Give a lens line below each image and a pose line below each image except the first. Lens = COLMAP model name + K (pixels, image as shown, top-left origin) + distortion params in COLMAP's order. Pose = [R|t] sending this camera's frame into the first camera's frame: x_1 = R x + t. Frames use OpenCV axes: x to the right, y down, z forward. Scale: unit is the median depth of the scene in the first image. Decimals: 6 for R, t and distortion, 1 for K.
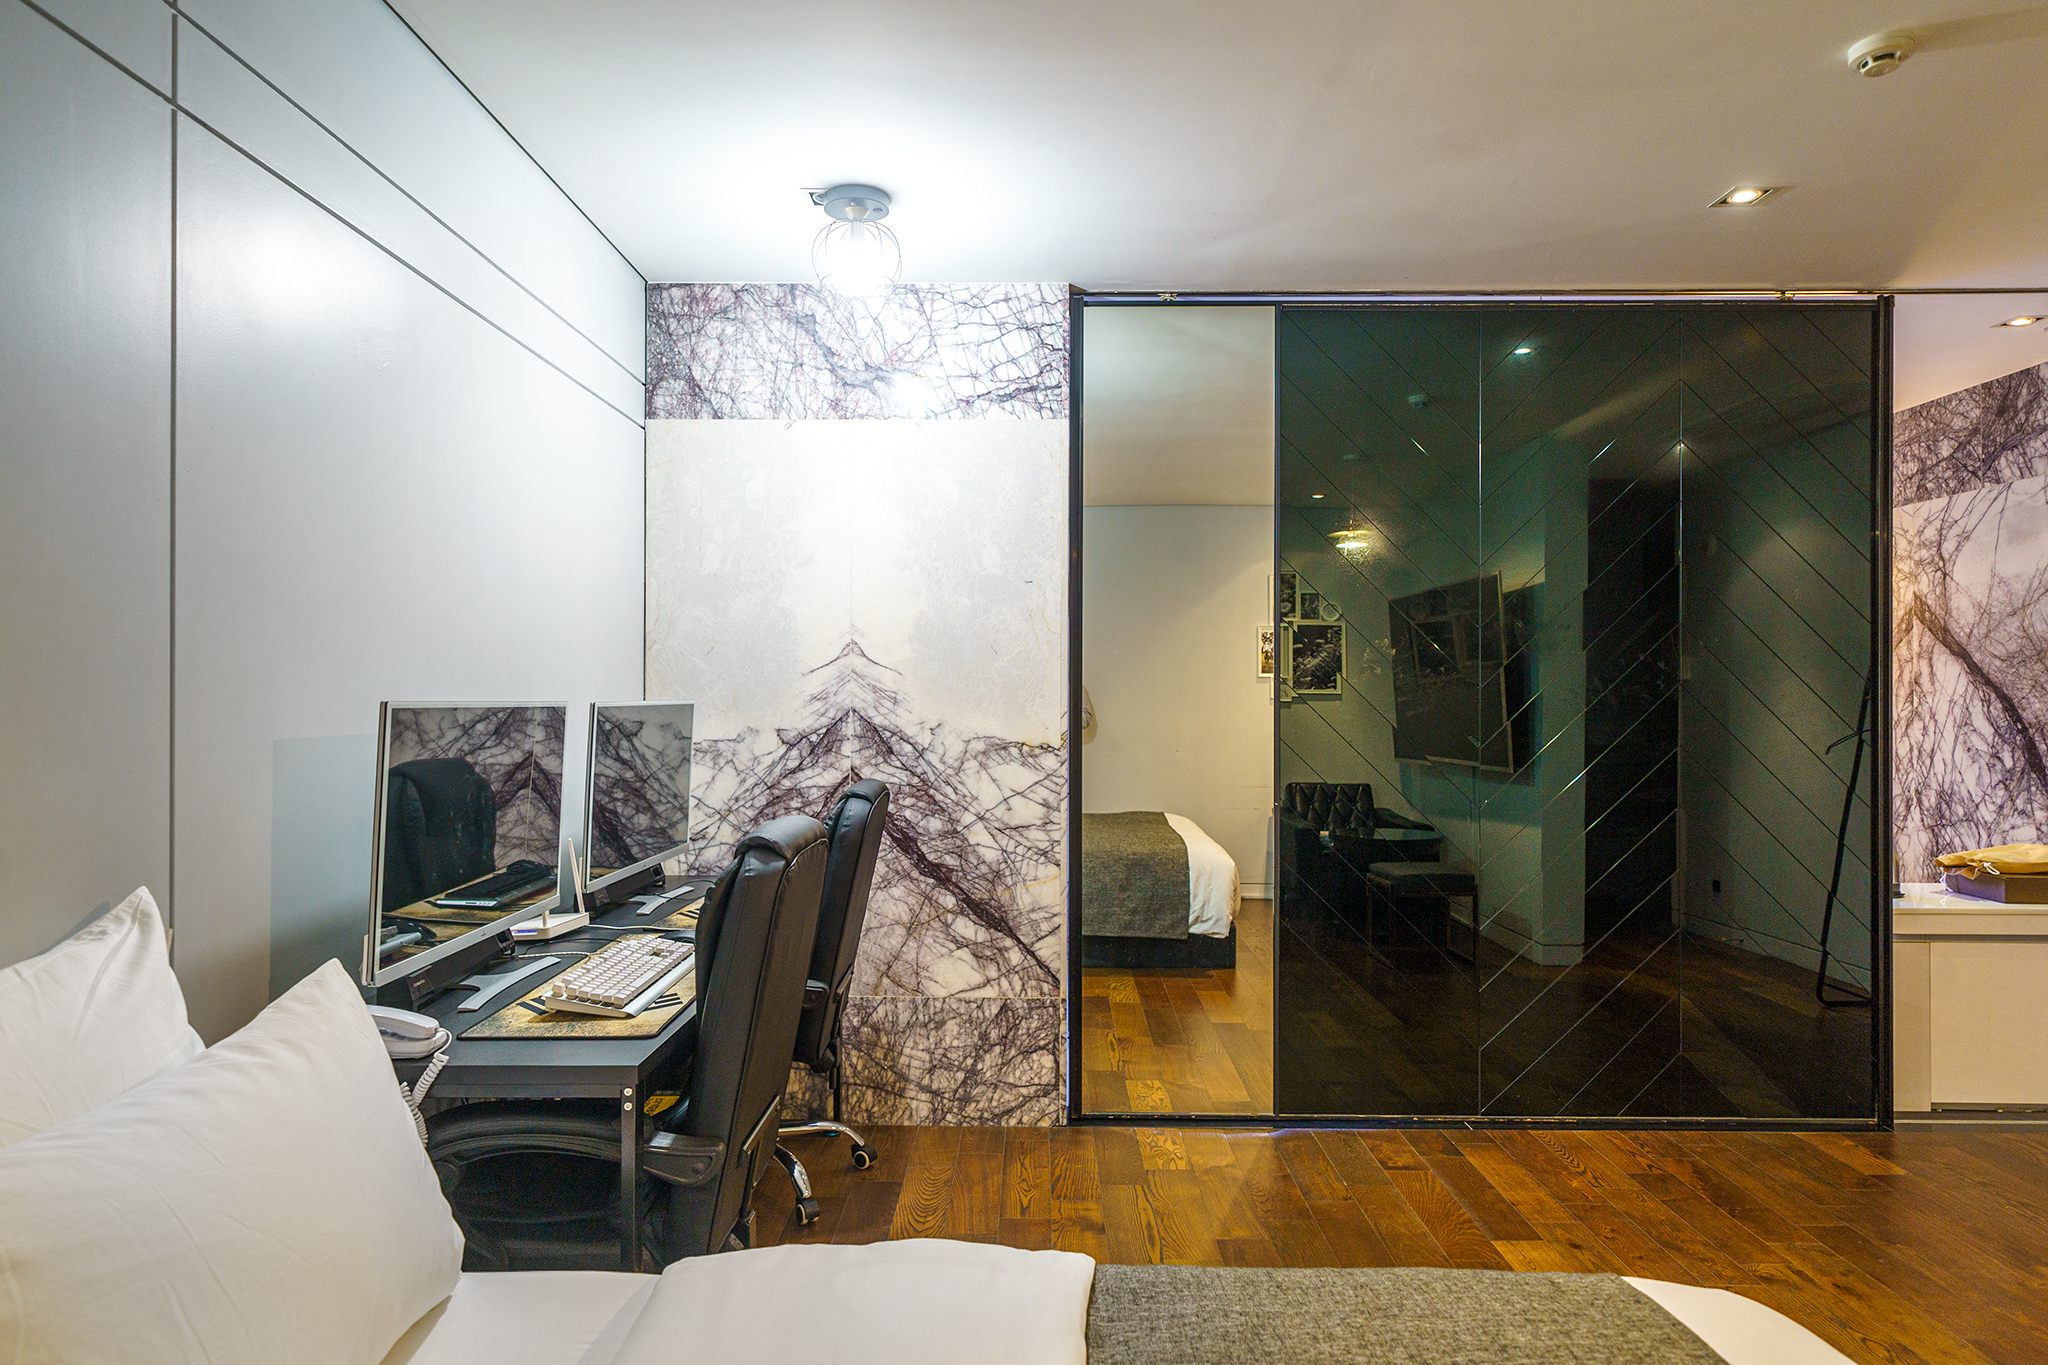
lens RADIAL K [[1182.4, 0, 1024.0], [0, 1182.4, 682.5], [0, 0, 1]] dist [0.008724, 0.000155]
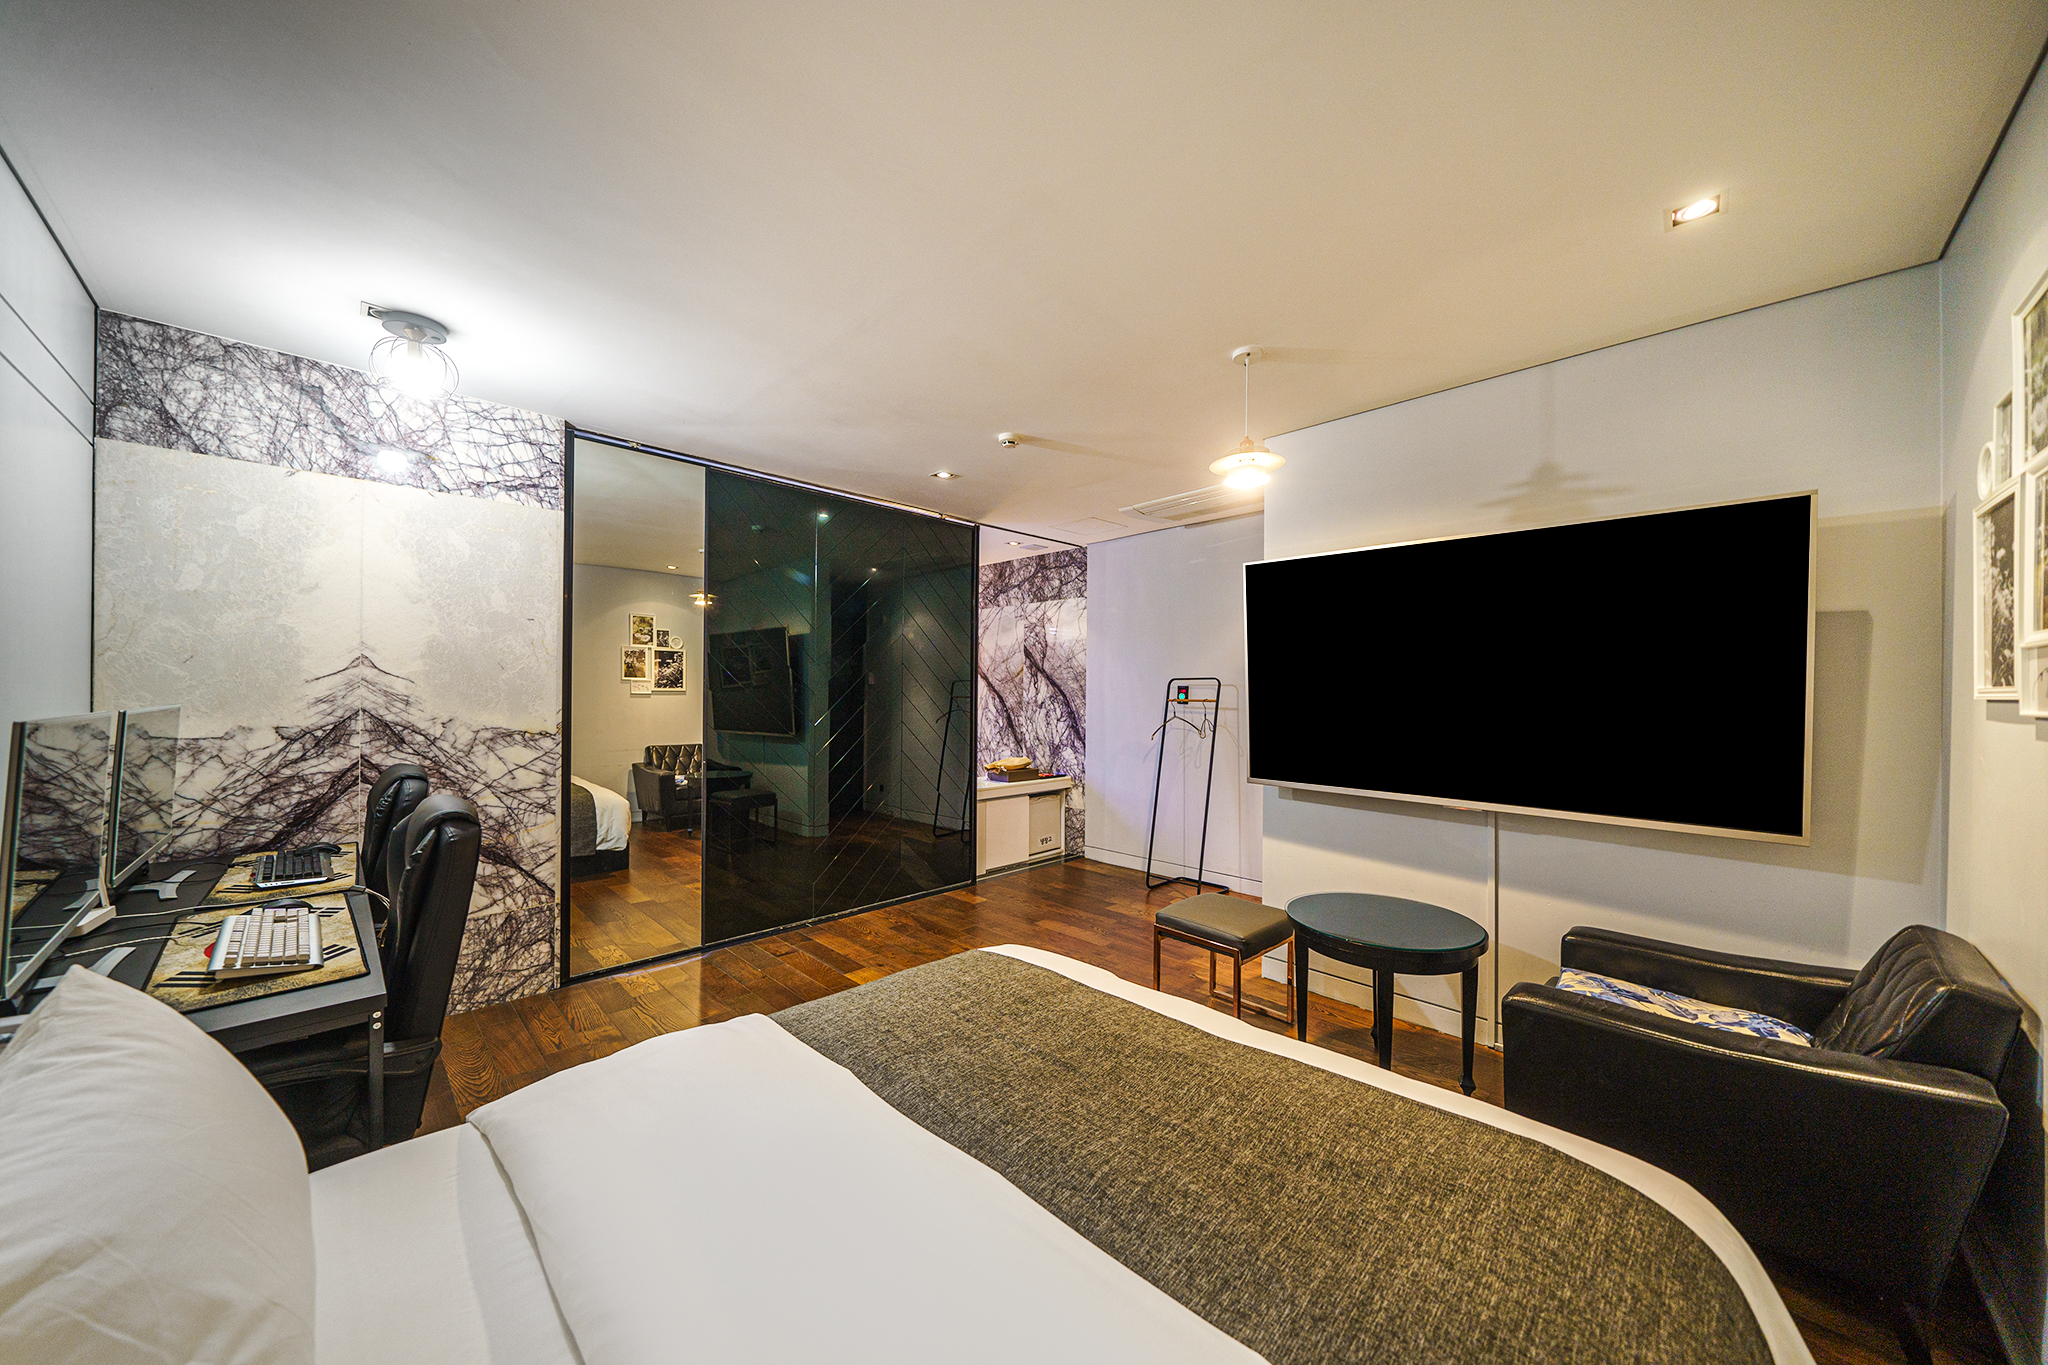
lens RADIAL K [[691.0, 0, 1024.0], [0, 691.0, 682.5], [0, 0, 1]] dist [-0.000663, -0.000072]
pose [[0.707551, 0.014544, 0.706512, -0.166439], [-0.016316, 0.999858, -0.004243, -0.014617], [-0.706474, -0.008525, 0.707688, -0.021988]]
